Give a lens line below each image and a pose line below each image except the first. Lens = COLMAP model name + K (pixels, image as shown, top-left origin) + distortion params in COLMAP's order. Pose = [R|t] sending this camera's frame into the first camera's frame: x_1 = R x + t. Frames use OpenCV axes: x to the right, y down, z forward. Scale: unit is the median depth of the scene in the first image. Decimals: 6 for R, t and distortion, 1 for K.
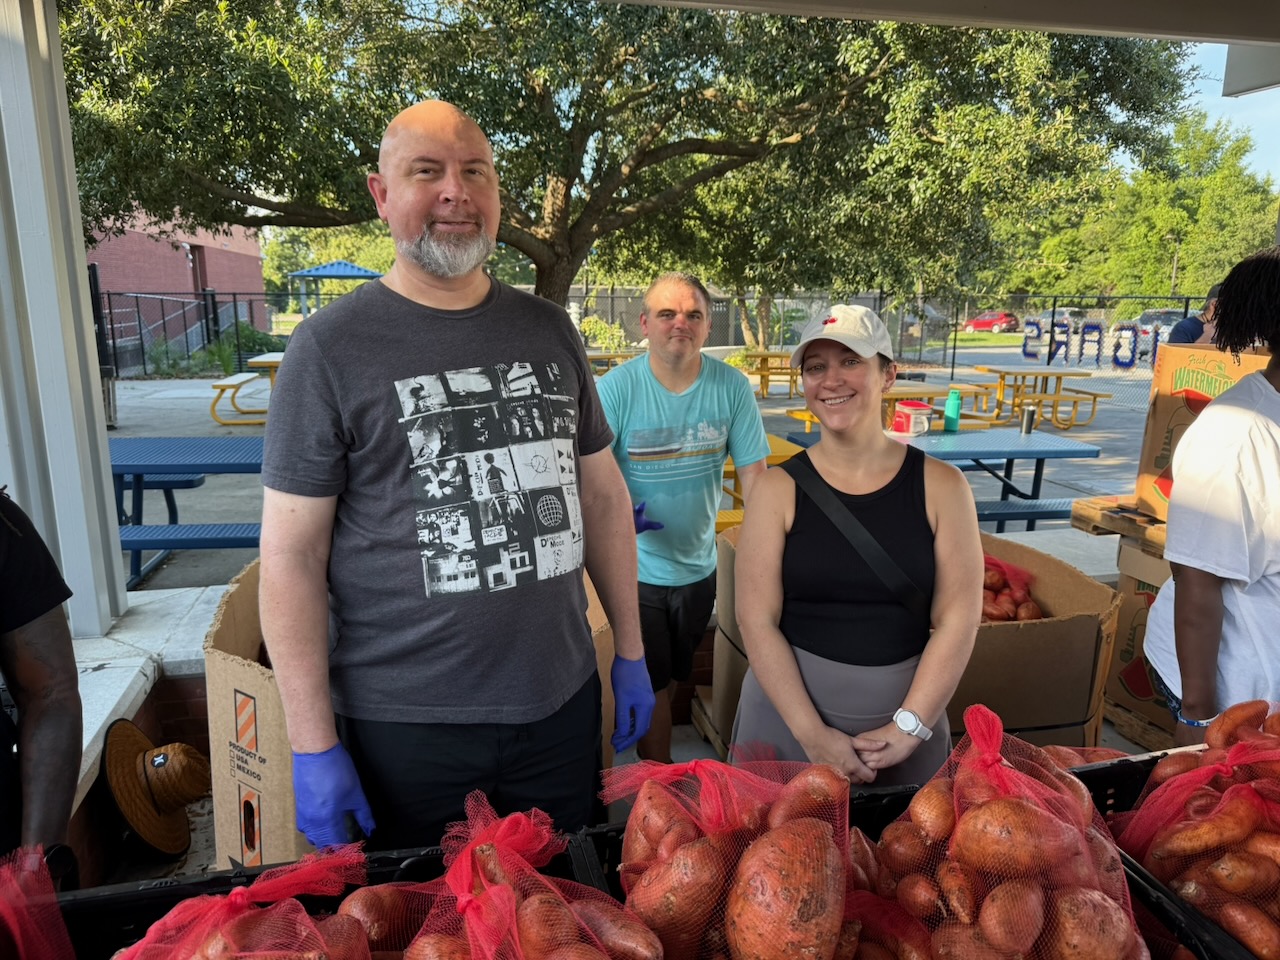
lens RADIAL K [[920.6, 0, 639.5], [0, 920.6, 504.3], [0, 0, 1]] dist [-0.002574, -0.004985]
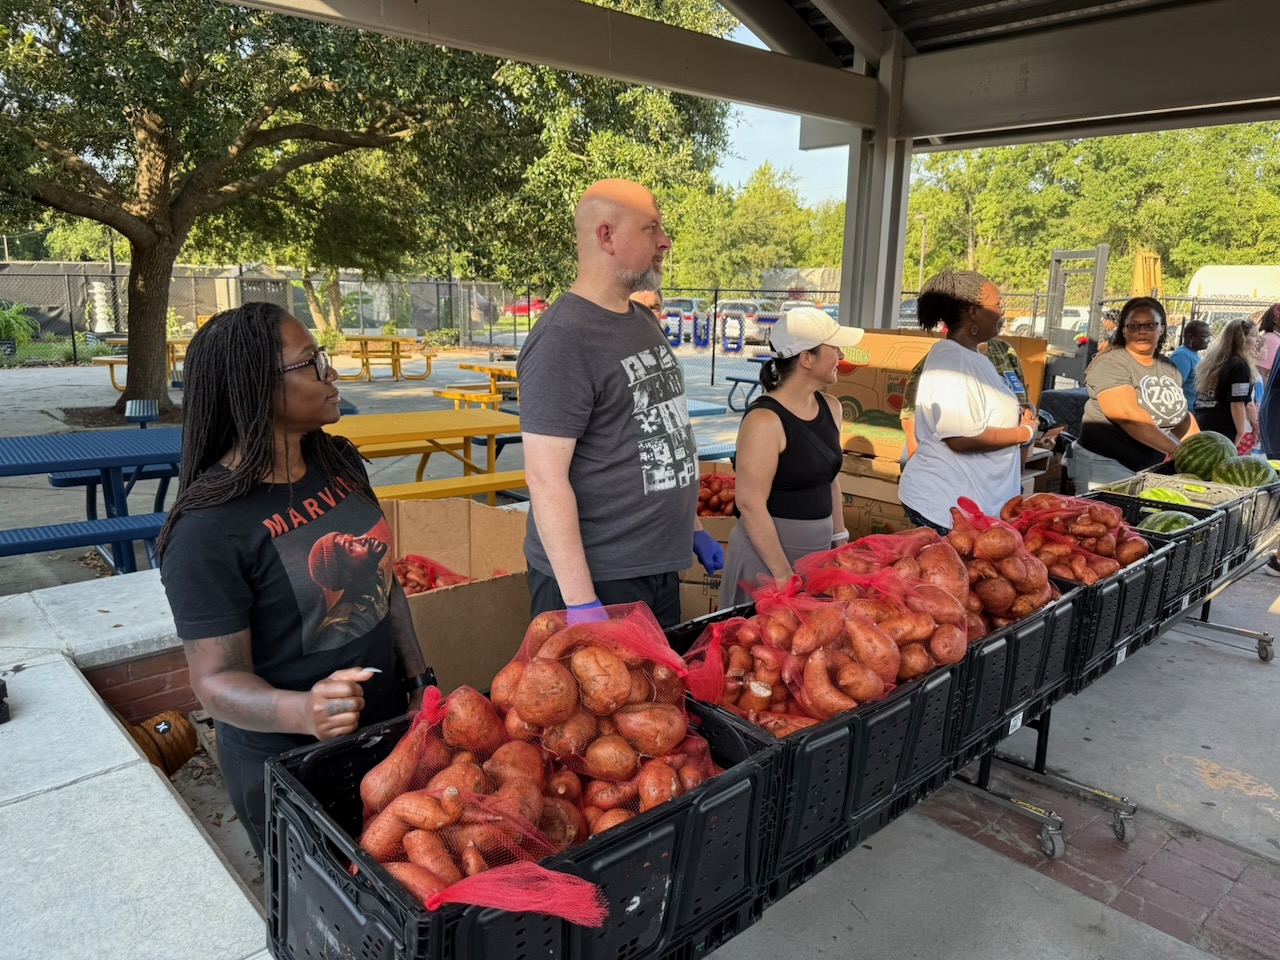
lens RADIAL K [[899.9, 0, 638.5], [0, 899.9, 495.9], [0, 0, 1]] dist [0.058625, -0.141037]
pose [[0.883559, -0.087778, 0.460019, -0.928461], [0.081813, 0.996103, 0.032933, 0.047867], [-0.461118, 0.008537, 0.887298, -0.373710]]
